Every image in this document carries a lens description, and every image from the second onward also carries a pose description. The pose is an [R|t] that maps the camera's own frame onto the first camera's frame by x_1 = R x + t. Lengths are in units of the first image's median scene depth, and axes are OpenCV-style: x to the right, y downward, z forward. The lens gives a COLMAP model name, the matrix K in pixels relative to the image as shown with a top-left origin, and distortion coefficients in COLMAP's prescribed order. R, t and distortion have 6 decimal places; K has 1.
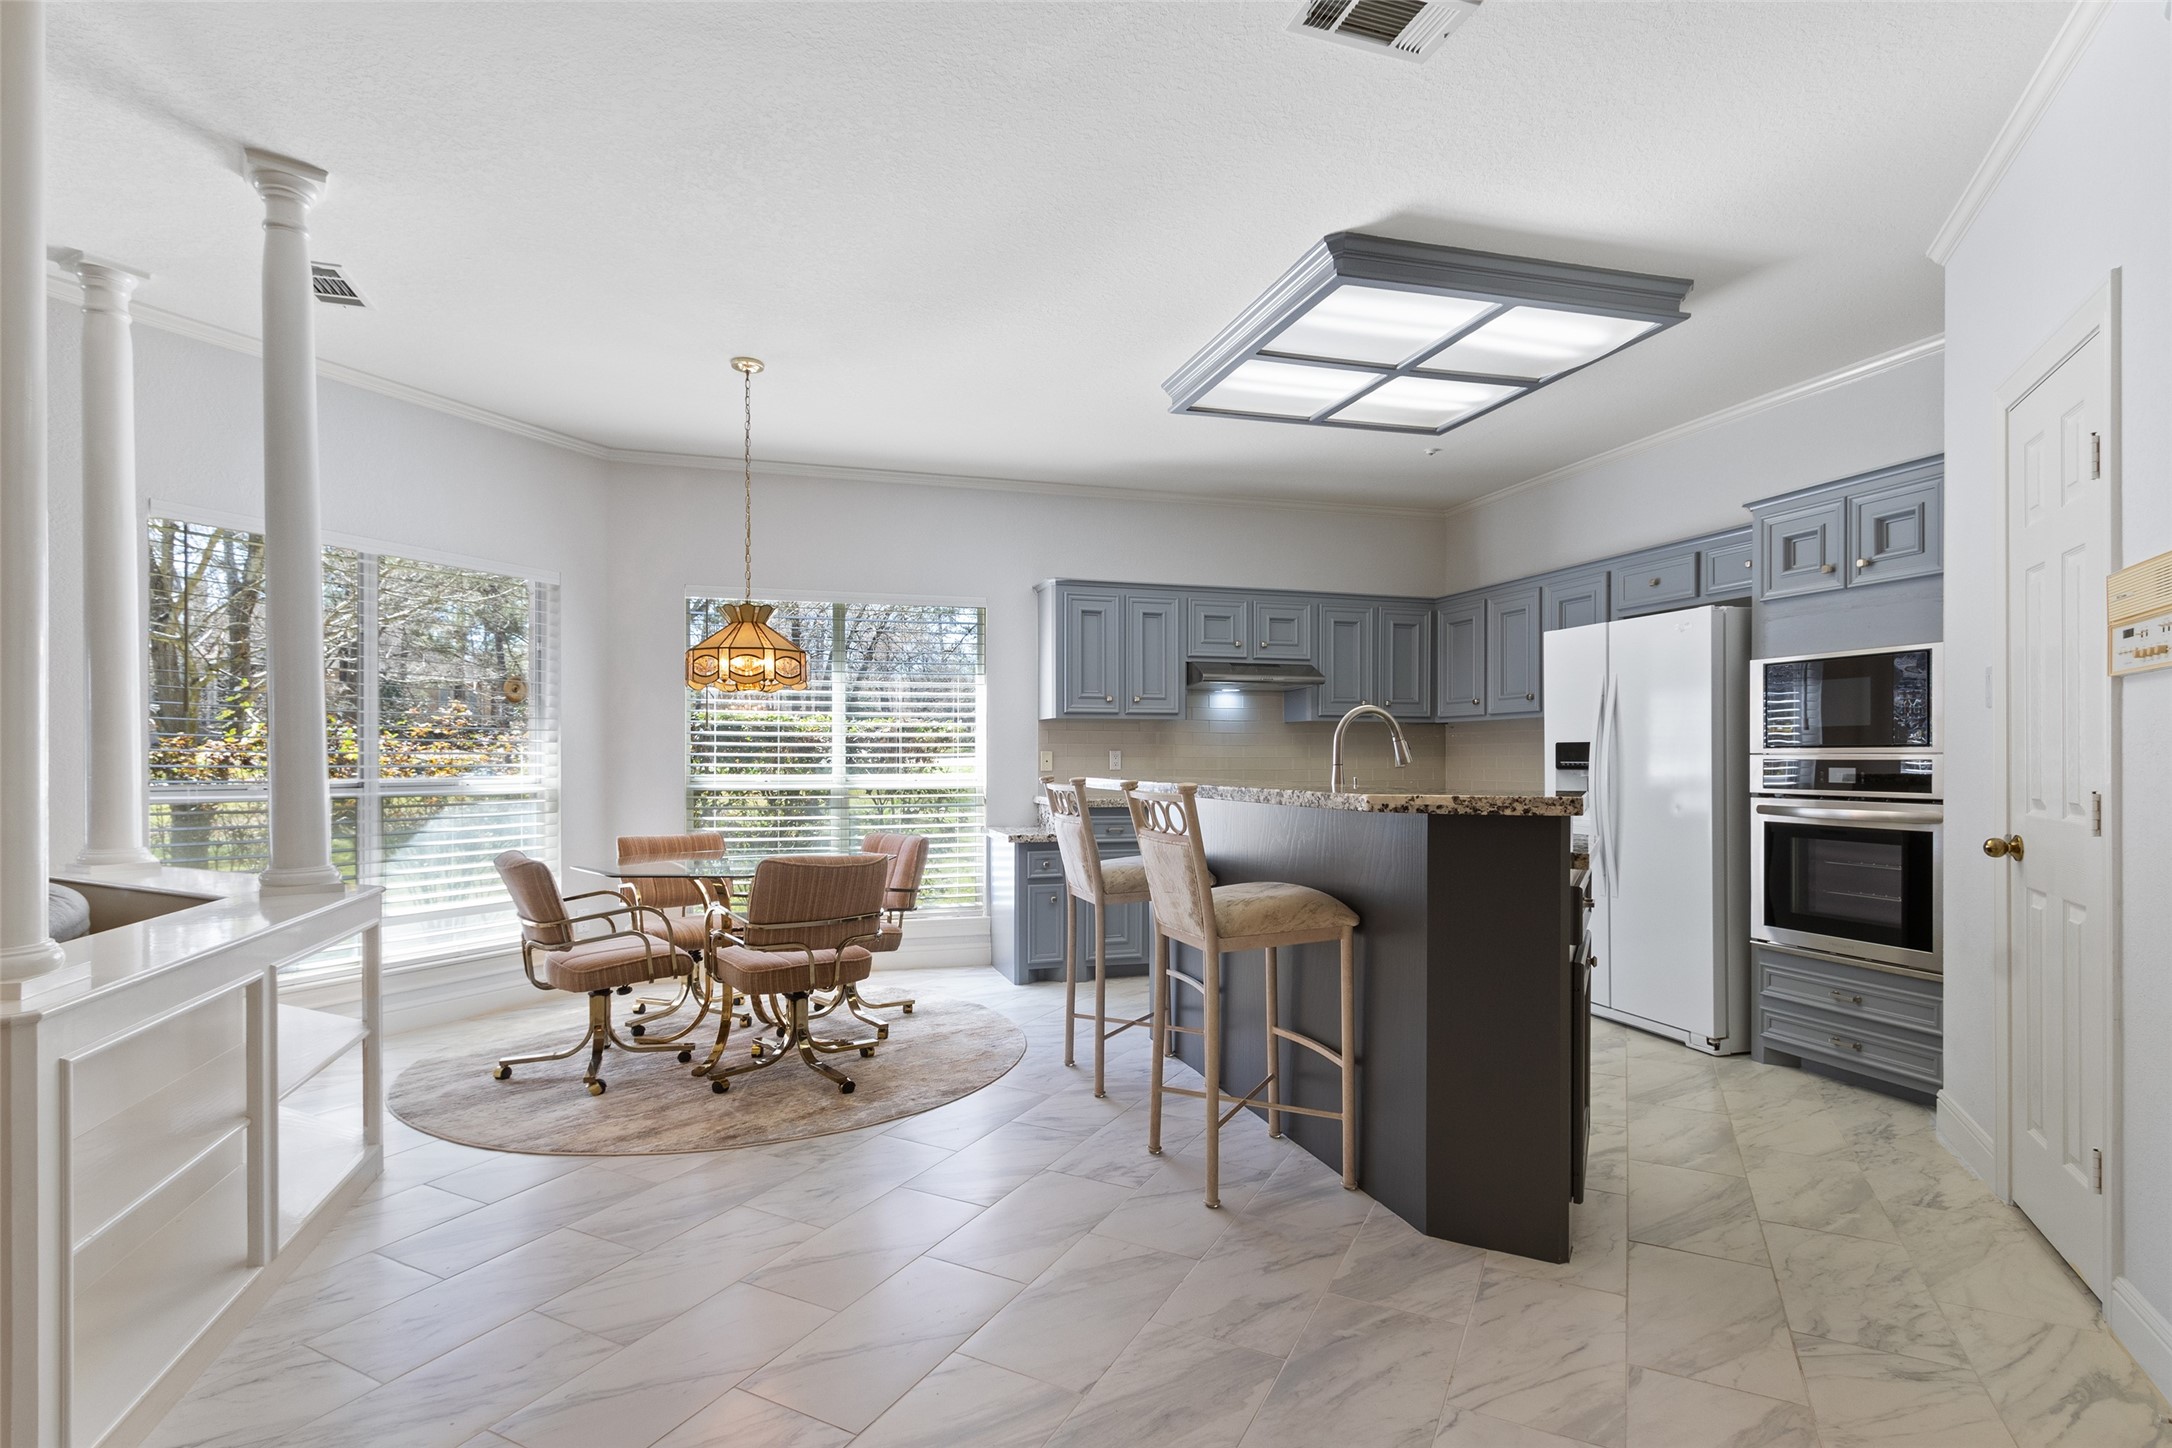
lens RADIAL K [[1045.5, 0, 1086.0], [0, 1045.5, 724.0], [0, 0, 1]] dist [0.003442, 0.000205]
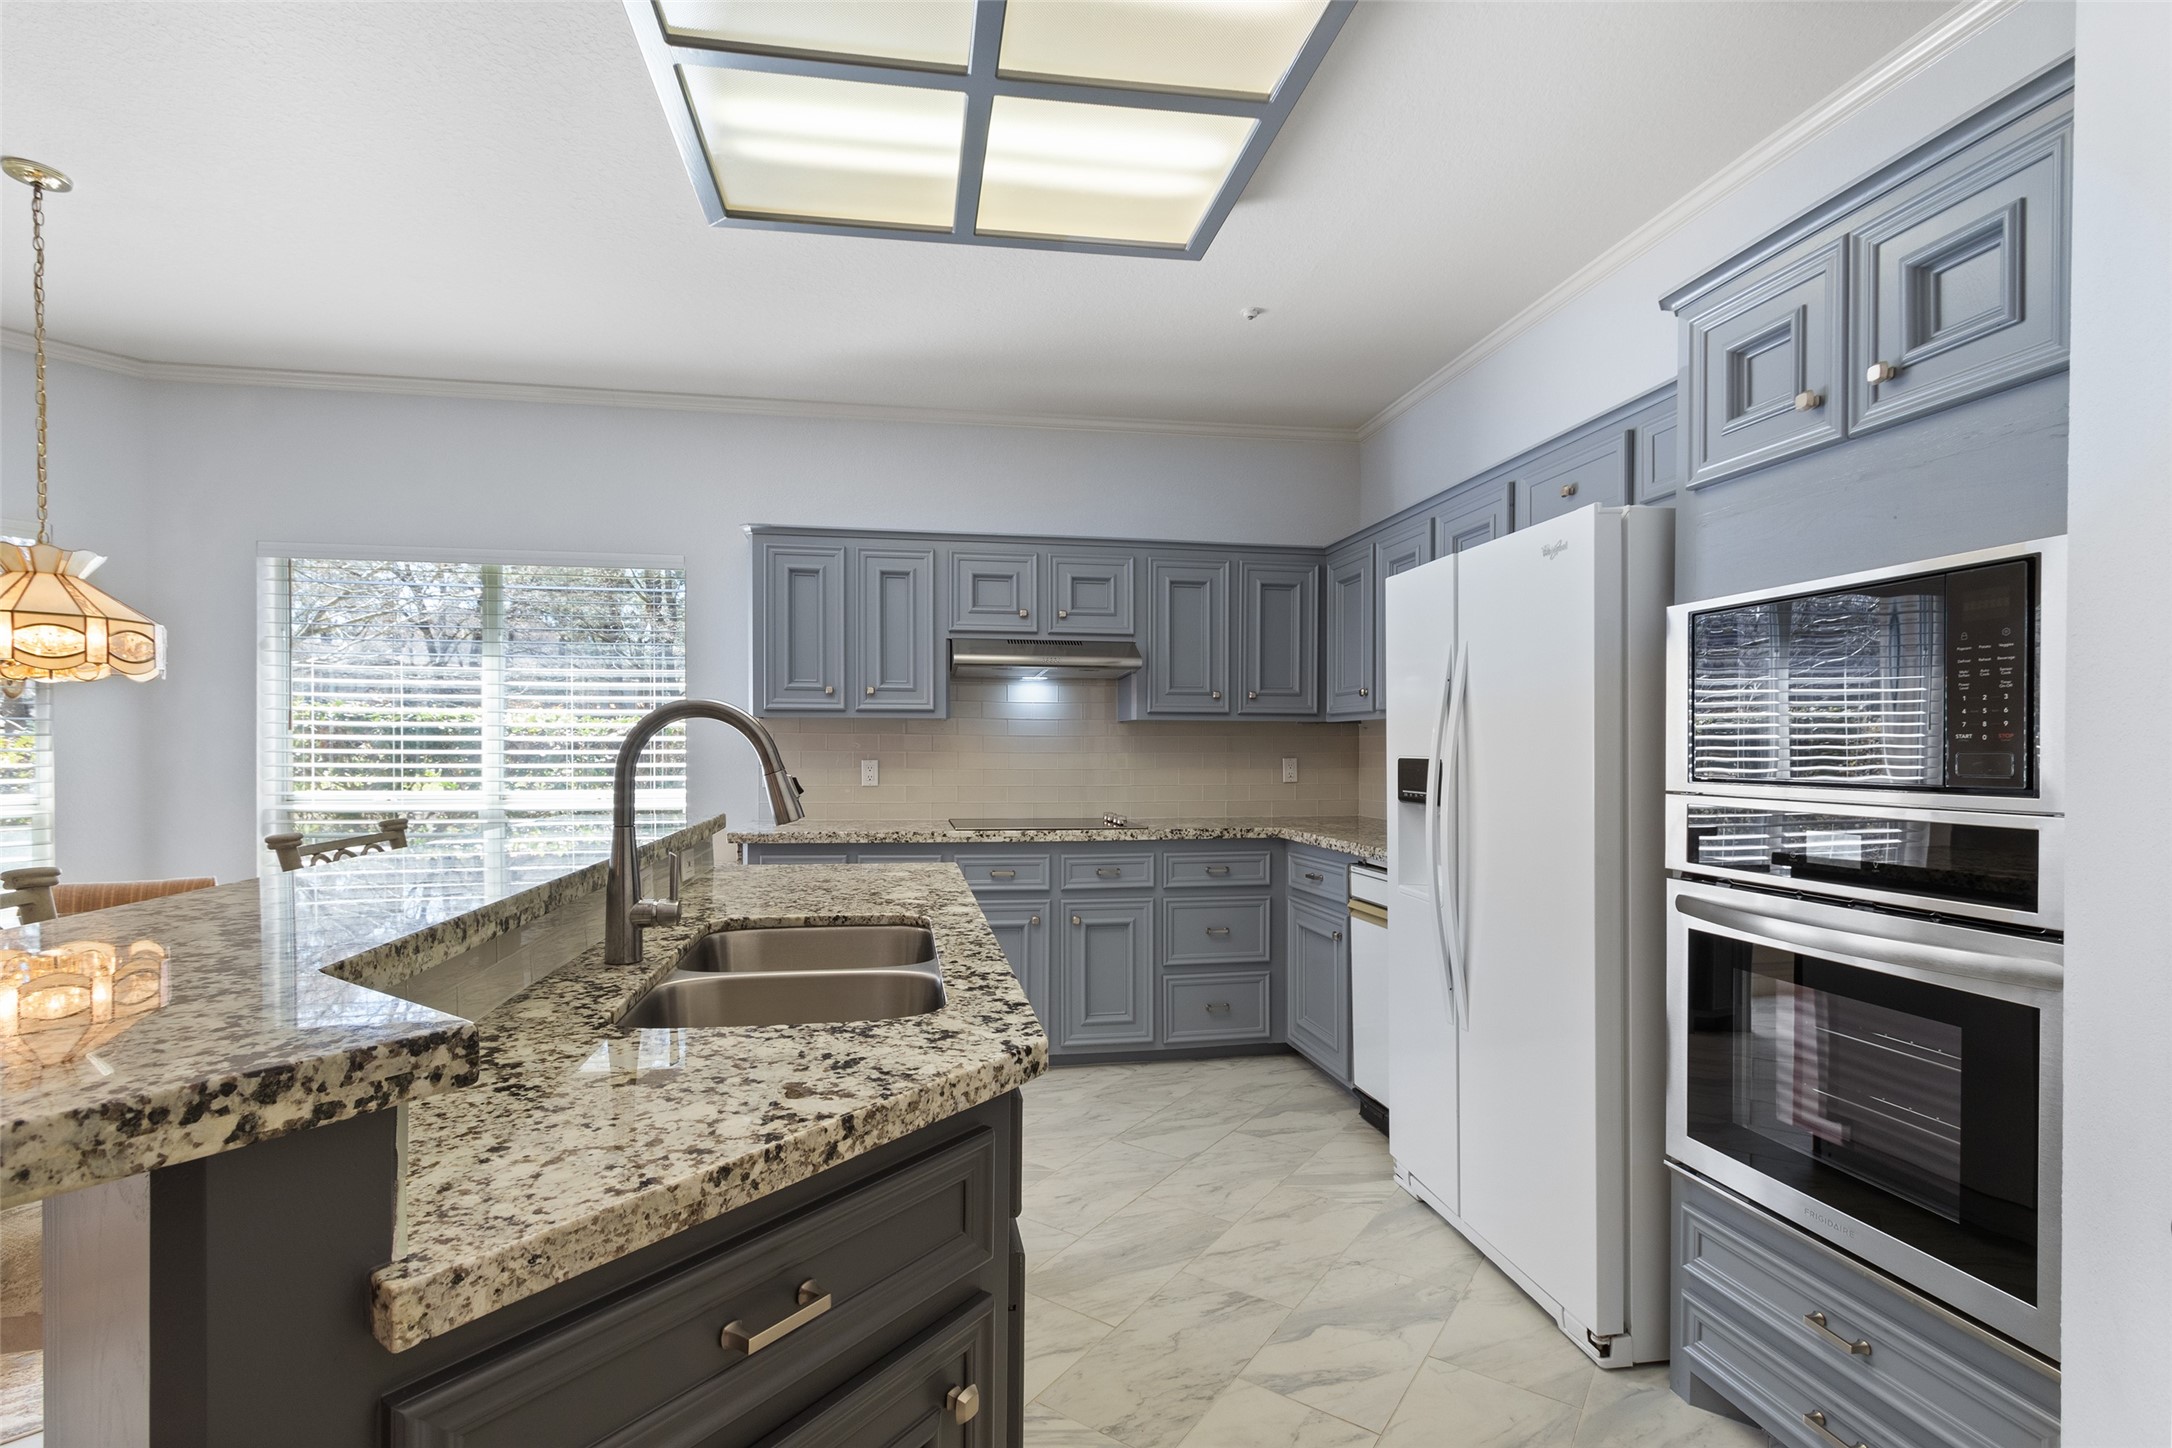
lens RADIAL K [[1000.1, 0, 1086.0], [0, 1000.1, 724.0], [0, 0, 1]] dist [-0.006205, -0.000472]
pose [[0.992518, -0.000851, -0.122095, 0.415031], [0.001771, 0.999971, 0.007427, -0.008098], [0.122085, -0.007587, 0.992491, 0.488290]]
